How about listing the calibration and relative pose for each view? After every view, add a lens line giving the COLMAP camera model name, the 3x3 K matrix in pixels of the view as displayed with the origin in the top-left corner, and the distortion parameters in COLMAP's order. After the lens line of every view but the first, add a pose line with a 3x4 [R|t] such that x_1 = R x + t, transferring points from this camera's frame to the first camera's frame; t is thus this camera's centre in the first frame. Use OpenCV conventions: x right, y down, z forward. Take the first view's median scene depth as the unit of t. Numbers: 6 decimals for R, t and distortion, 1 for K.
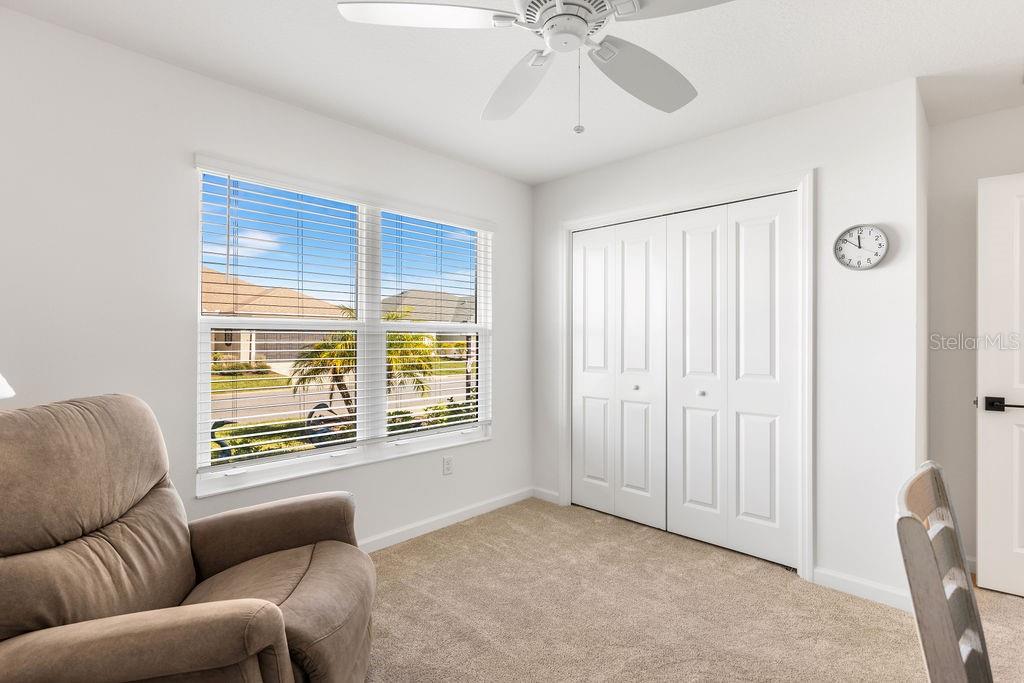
lens RADIAL K [[489.4, 0, 512.0], [0, 489.4, 341.5], [0, 0, 1]] dist [0.000908, -0.000255]
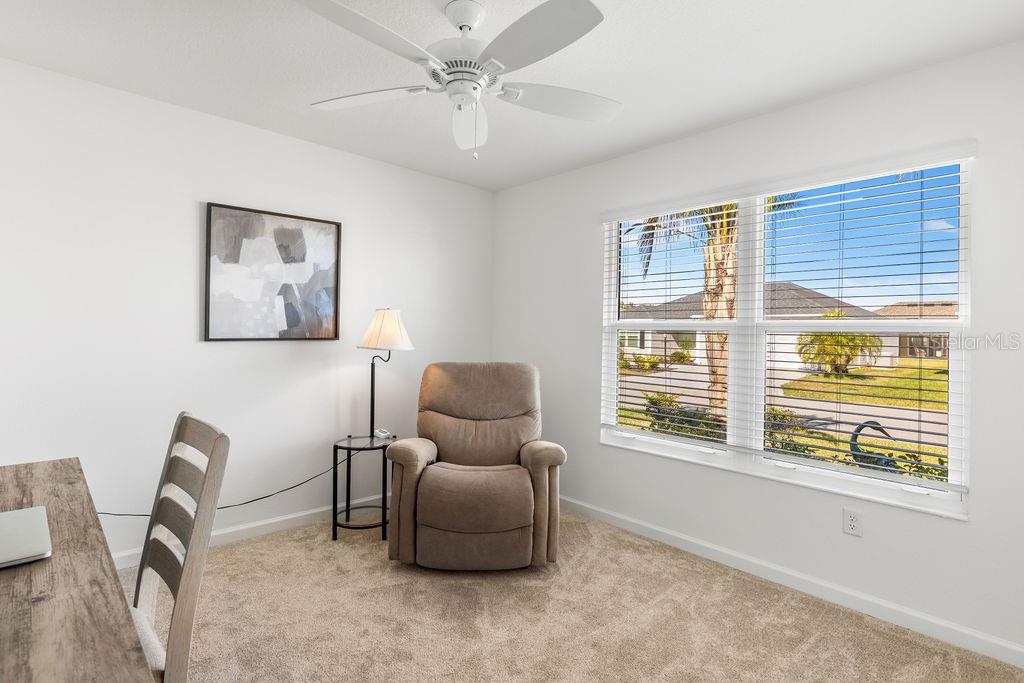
lens RADIAL K [[489.4, 0, 512.0], [0, 489.4, 341.5], [0, 0, 1]] dist [0.000908, -0.000255]
pose [[-0.051469, -0.006146, -0.998656, 0.667744], [-0.033035, 0.999444, -0.004449, 0.016114], [0.998128, 0.032762, -0.051643, 0.608739]]
